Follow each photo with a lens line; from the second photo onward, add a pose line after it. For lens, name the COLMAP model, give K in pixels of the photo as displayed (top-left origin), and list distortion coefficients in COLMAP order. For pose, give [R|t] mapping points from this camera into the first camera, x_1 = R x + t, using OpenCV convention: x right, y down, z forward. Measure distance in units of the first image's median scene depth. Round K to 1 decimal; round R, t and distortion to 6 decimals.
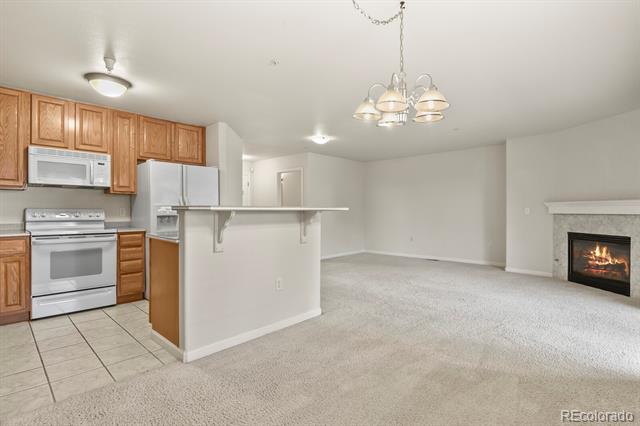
lens RADIAL K [[314.7, 0, 320.0], [0, 314.7, 212.0], [0, 0, 1]] dist [0.001453, -0.004072]
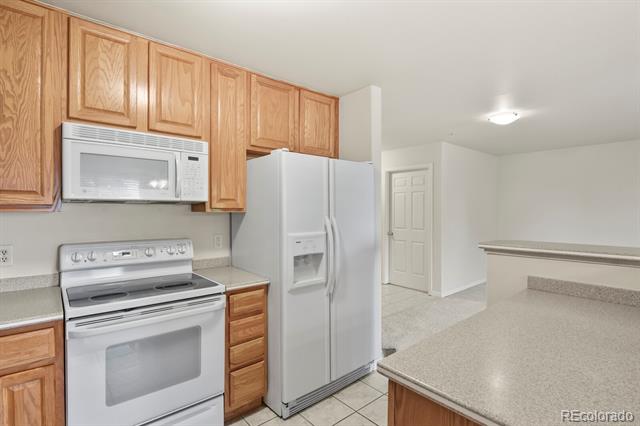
lens RADIAL K [[314.7, 0, 320.1], [0, 314.7, 211.1], [0, 0, 1]] dist [0.001453, -0.004072]
pose [[0.994828, 0.001120, -0.101563, -0.433069], [-0.000763, 0.999993, 0.003553, -0.067039], [0.101567, -0.003457, 0.994823, 0.498269]]
